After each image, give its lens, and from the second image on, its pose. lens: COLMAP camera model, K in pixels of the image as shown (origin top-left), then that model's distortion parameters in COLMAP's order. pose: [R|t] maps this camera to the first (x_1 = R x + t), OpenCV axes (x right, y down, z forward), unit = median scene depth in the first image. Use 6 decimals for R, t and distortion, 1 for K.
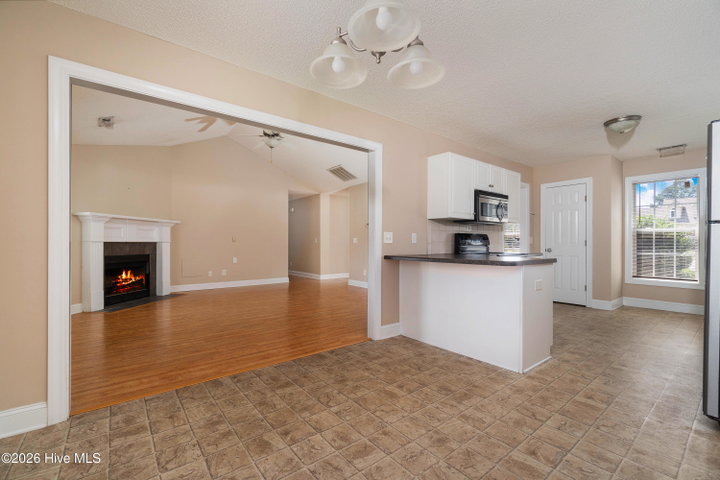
lens RADIAL K [[311.1, 0, 356.8], [0, 311.1, 243.0], [0, 0, 1]] dist [-0.008426, 0.000398]
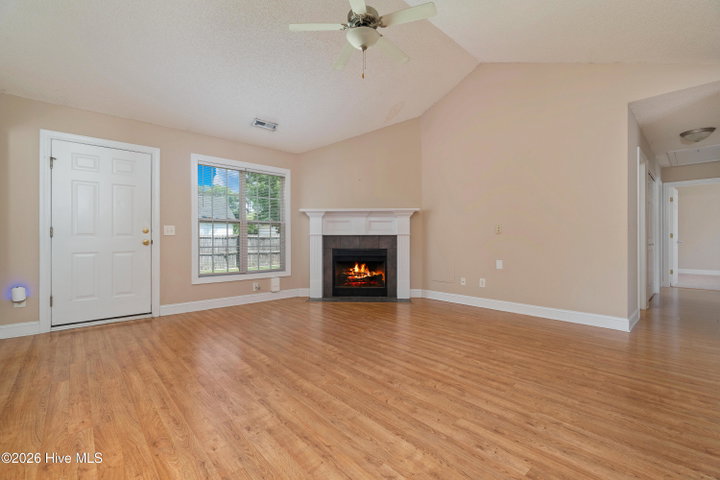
lens RADIAL K [[312.0, 0, 358.1], [0, 312.0, 237.2], [0, 0, 1]] dist [-0.004439, 0.000092]
pose [[0.072179, -0.004490, -0.997382, 0.224473], [-0.000446, 0.999990, -0.004534, 0.007975], [0.997392, 0.000772, 0.072176, 0.878693]]
